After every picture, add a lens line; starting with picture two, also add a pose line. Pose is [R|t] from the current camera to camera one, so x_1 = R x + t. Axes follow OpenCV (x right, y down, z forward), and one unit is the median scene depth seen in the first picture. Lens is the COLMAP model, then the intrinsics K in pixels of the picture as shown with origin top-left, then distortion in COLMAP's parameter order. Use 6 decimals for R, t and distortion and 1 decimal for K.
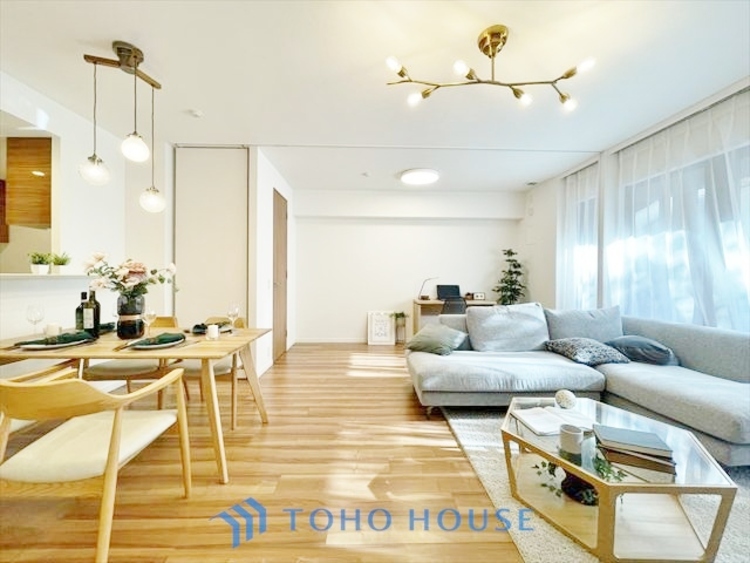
lens RADIAL K [[303.4, 0, 374.6], [0, 303.4, 278.7], [0, 0, 1]] dist [-0.002837, -0.000263]
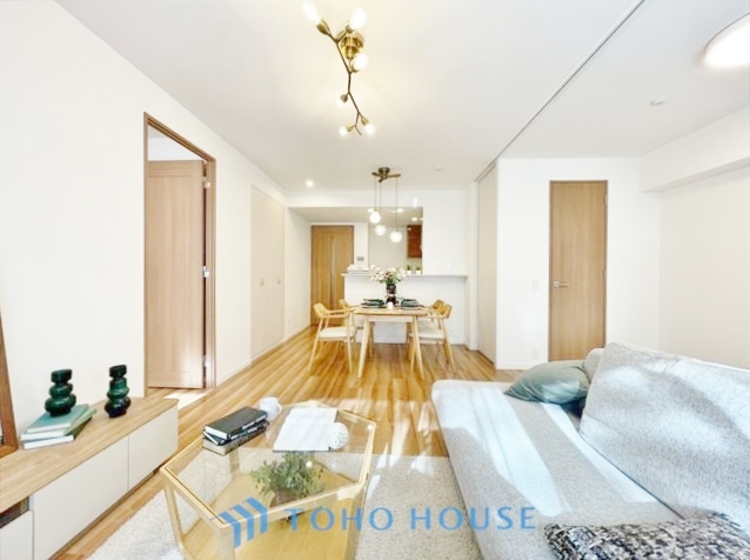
lens RADIAL K [[303.4, 0, 374.6], [0, 303.4, 277.2], [0, 0, 1]] dist [-0.002837, -0.000263]
pose [[-0.073971, 0.001058, -0.997260, 0.935842], [-0.011941, 0.999927, 0.001947, 0.001097], [0.997189, 0.012052, -0.073953, 0.775740]]
